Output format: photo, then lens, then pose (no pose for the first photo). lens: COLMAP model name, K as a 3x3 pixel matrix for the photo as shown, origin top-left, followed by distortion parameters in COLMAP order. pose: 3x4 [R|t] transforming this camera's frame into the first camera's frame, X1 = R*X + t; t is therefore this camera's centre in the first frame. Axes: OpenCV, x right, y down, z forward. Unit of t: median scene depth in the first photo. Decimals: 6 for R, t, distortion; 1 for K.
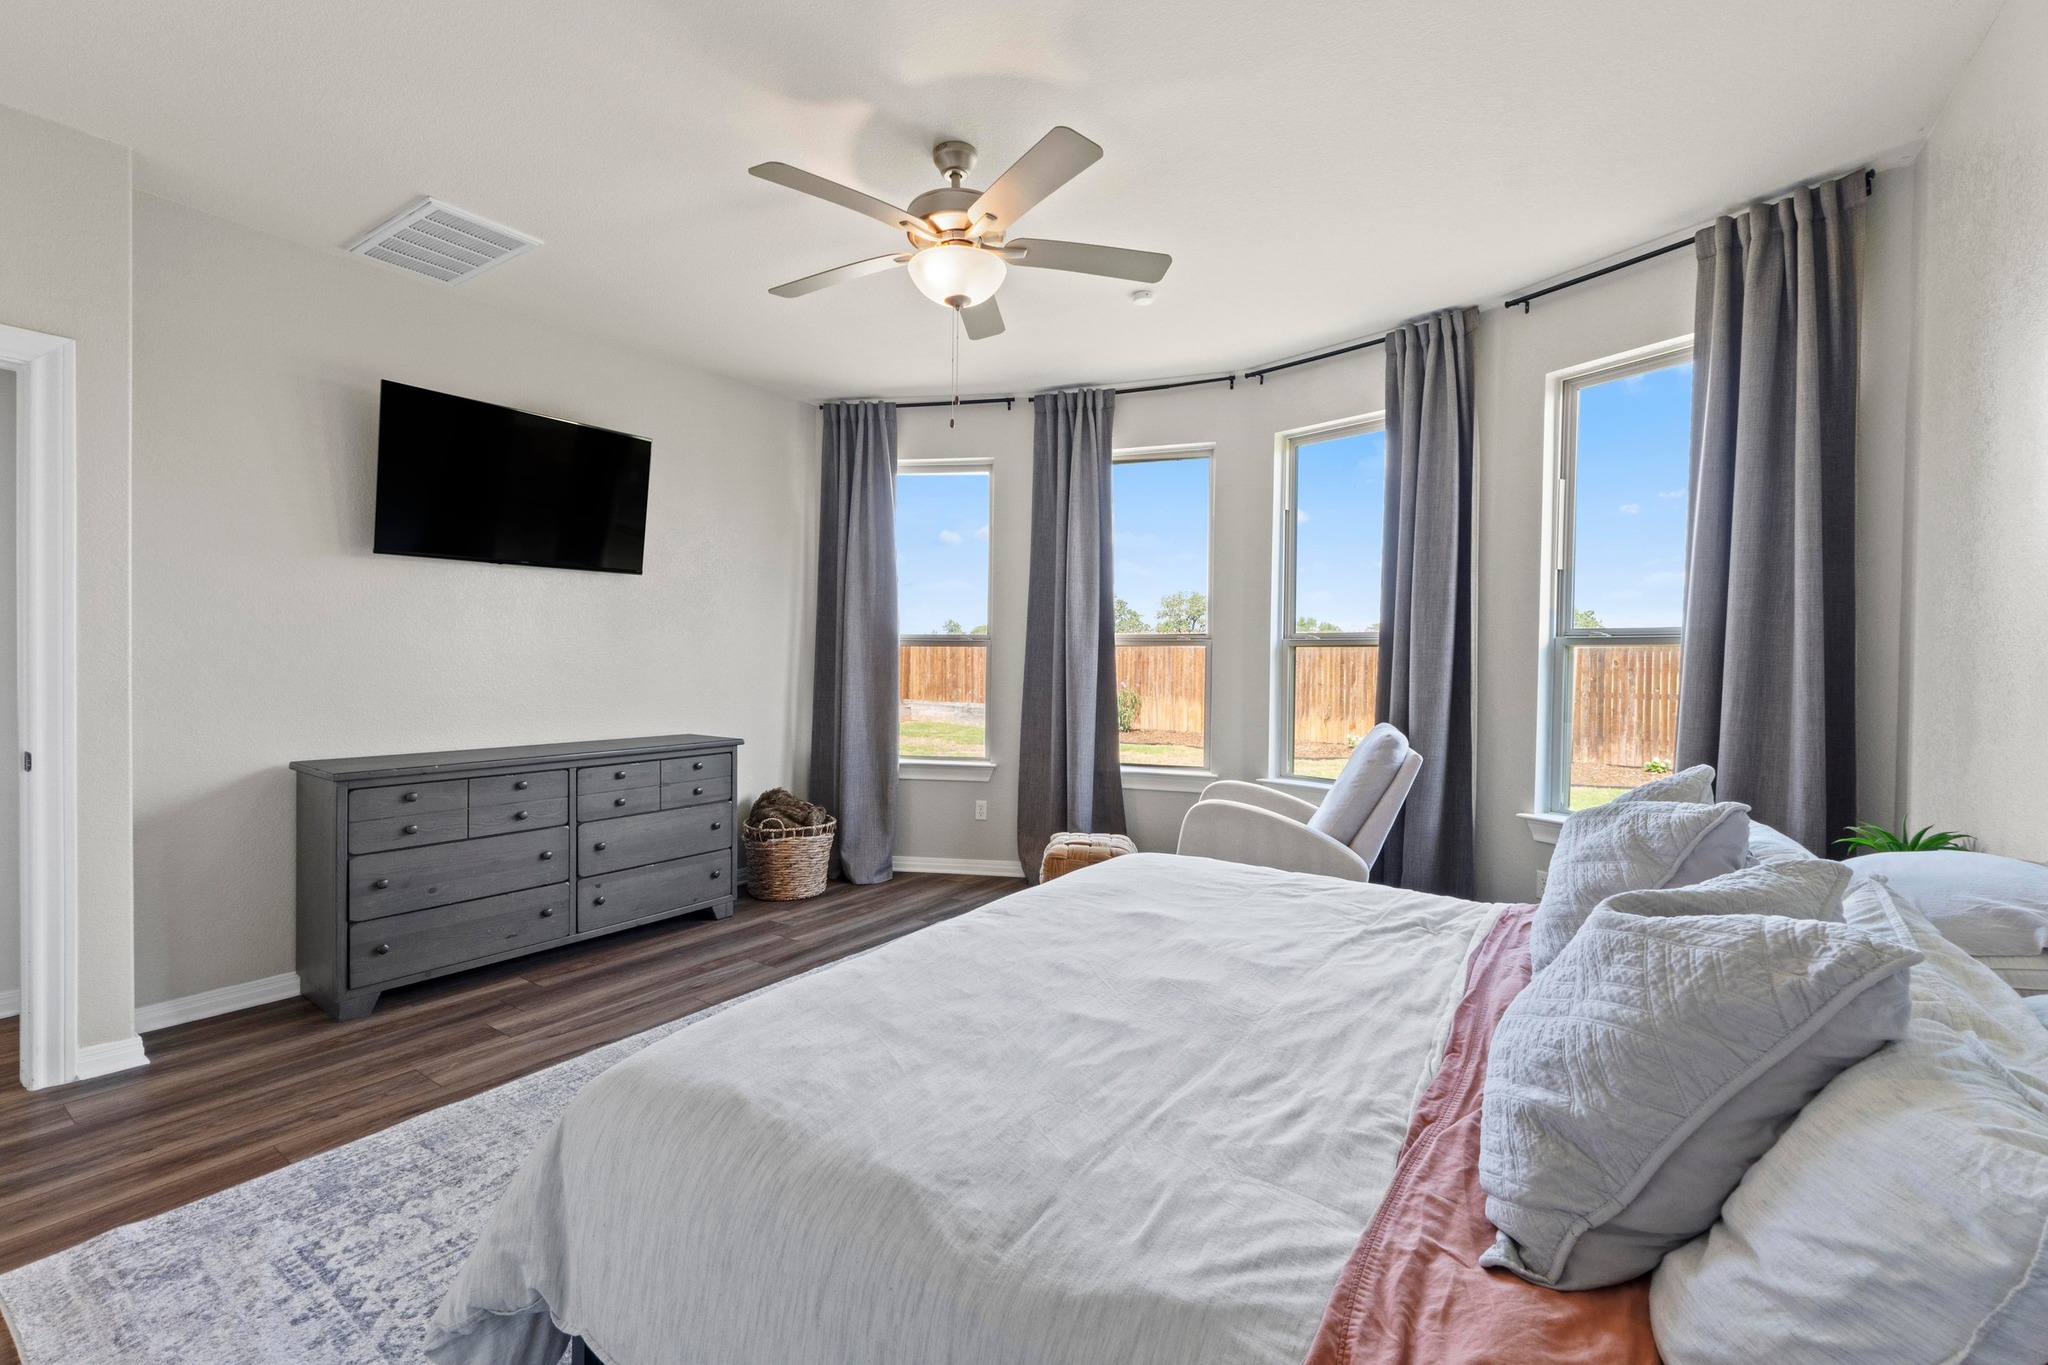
lens RADIAL K [[872.2, 0, 1012.9], [0, 872.2, 688.3], [0, 0, 1]] dist [-0.003902, -0.000405]
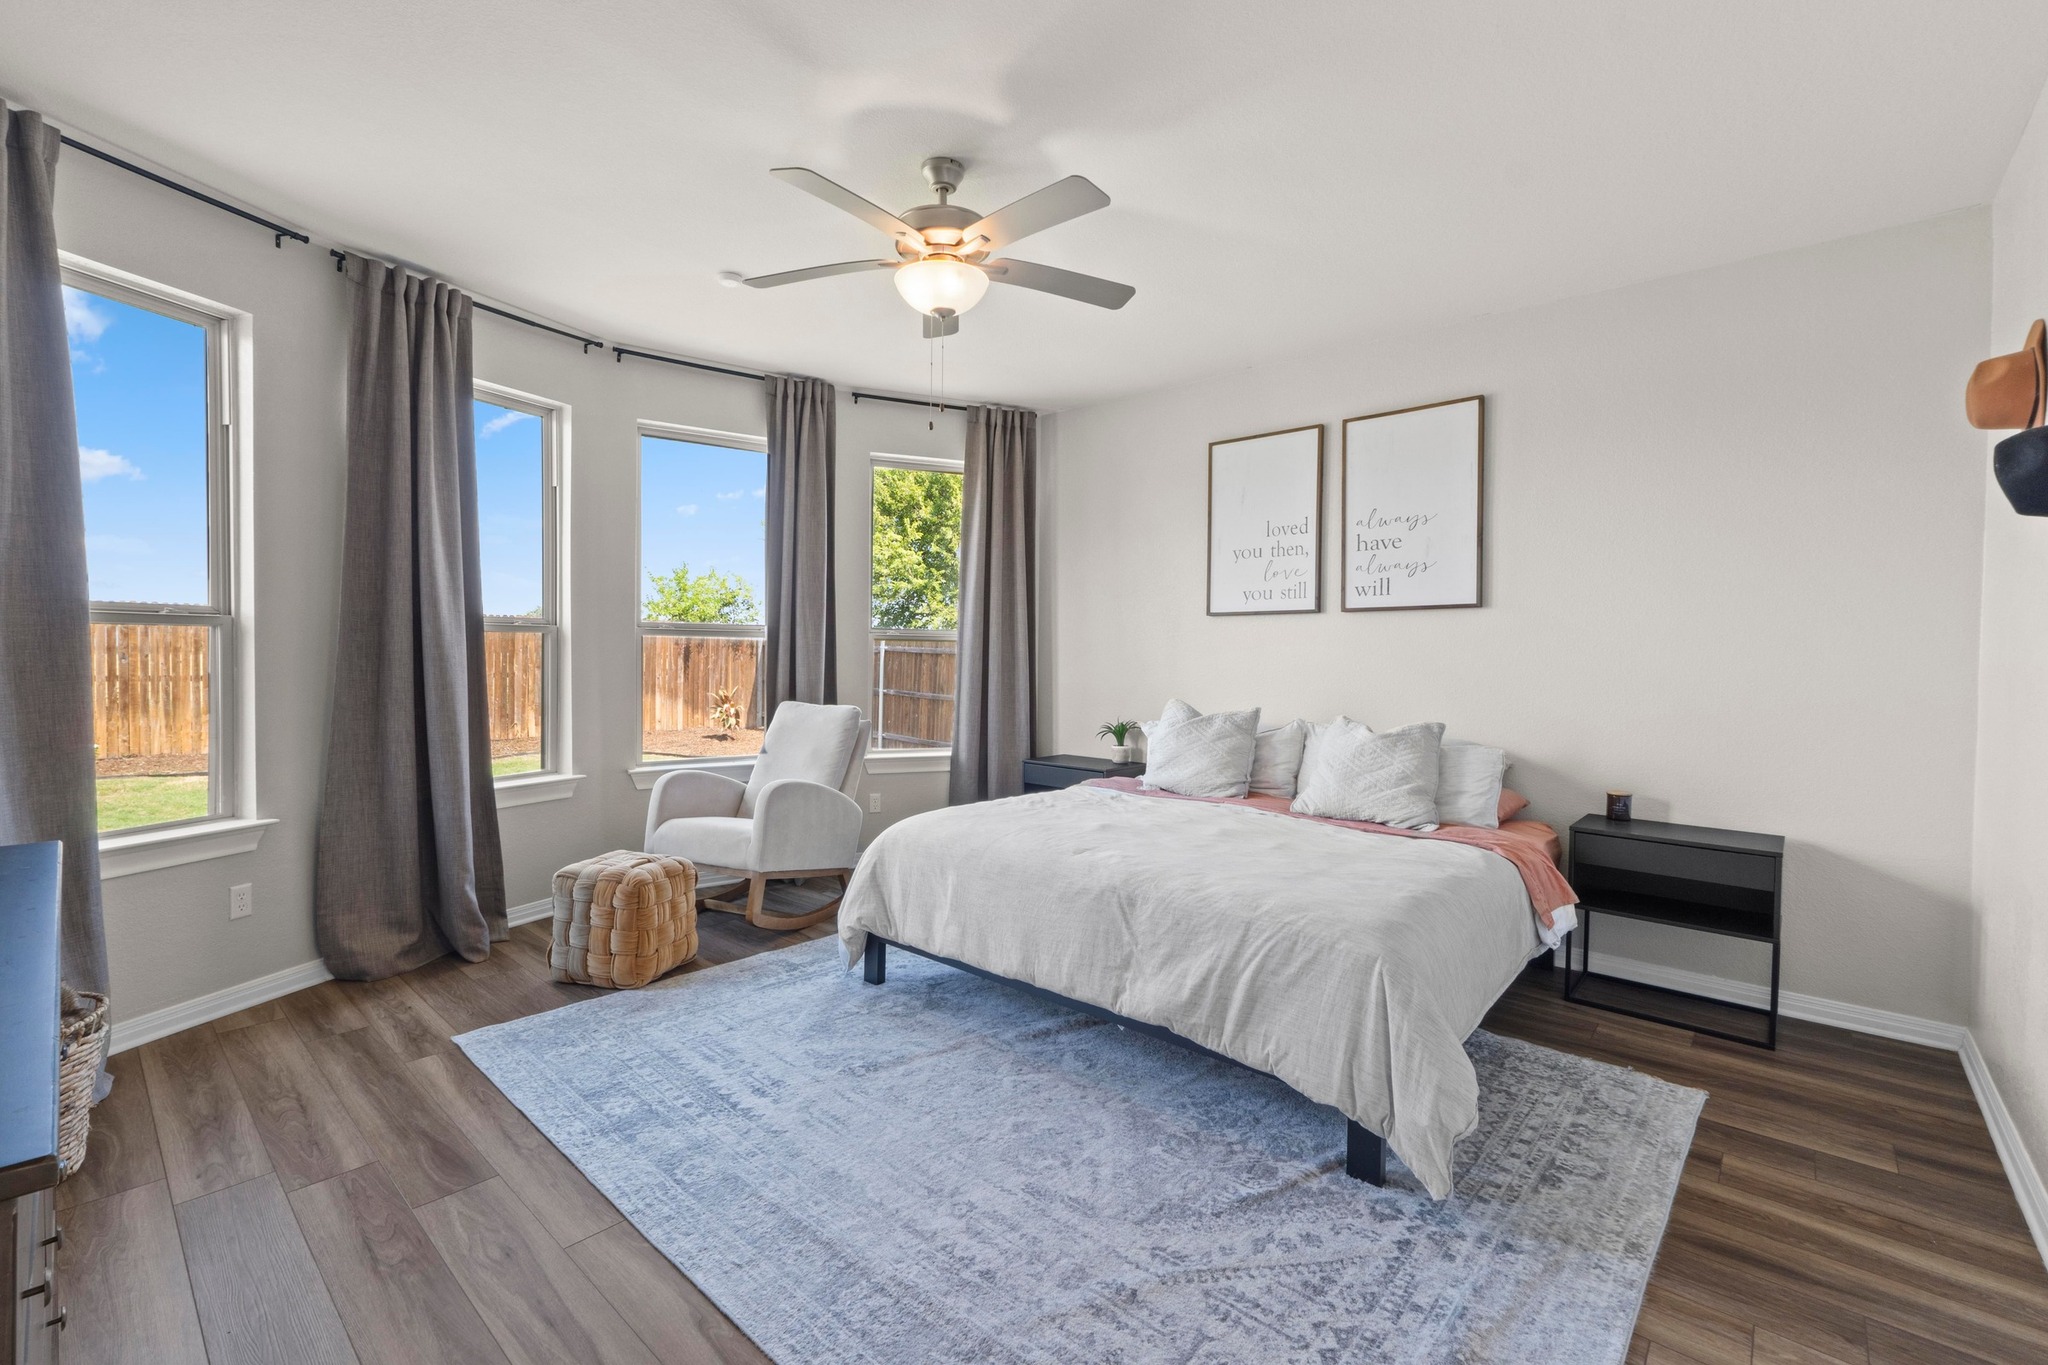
lens RADIAL K [[872.2, 0, 1012.9], [0, 872.2, 688.3], [0, 0, 1]] dist [-0.003902, -0.000405]
pose [[0.110079, -0.049076, 0.992710, -0.738998], [0.034765, 0.998359, 0.045500, -0.018733], [-0.993315, 0.029503, 0.111605, 0.536581]]
